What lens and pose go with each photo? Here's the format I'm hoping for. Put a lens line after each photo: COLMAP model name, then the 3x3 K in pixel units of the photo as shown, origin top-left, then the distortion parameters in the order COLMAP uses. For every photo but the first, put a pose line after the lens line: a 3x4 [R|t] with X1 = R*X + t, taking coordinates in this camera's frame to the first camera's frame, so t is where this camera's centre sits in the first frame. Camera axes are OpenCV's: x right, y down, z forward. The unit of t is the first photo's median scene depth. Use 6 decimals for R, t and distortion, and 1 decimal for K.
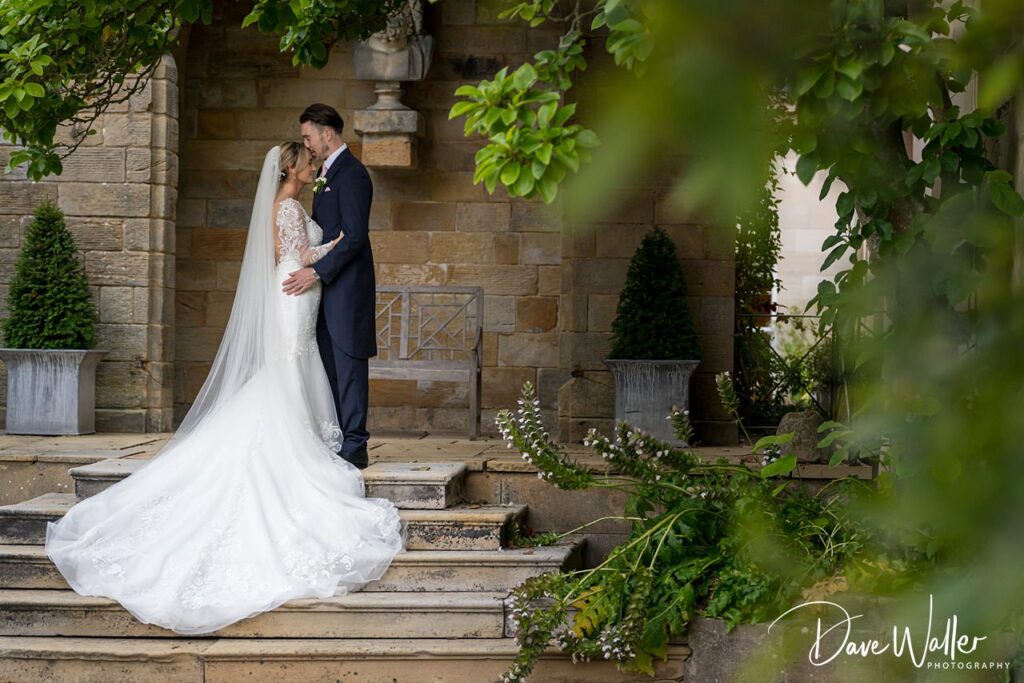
lens RADIAL K [[2524.0, 0, 512.0], [0, 2524.0, 341.5], [0, 0, 1]] dist [-0.022495, 1.474959]
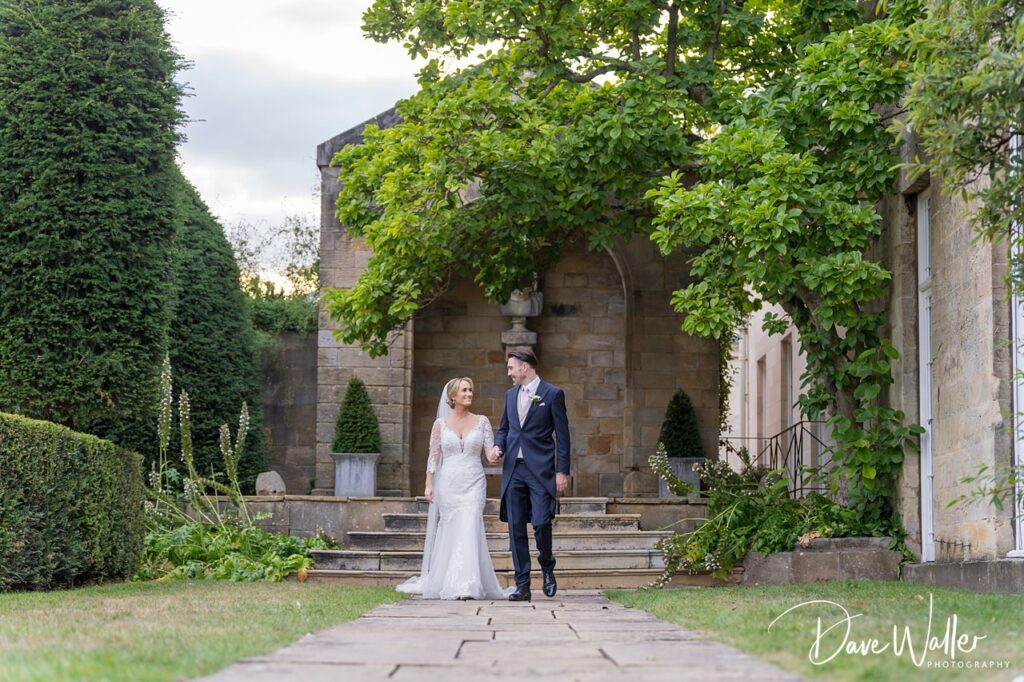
lens RADIAL K [[2027.4, 0, 495.8], [0, 2027.4, 343.8], [0, 0, 1]] dist [0.017715, 0.247809]
pose [[0.997265, 0.003945, 0.073806, -0.244850], [0.004912, 0.992831, -0.119428, 0.129244], [-0.073748, 0.119464, 0.990096, -0.635817]]
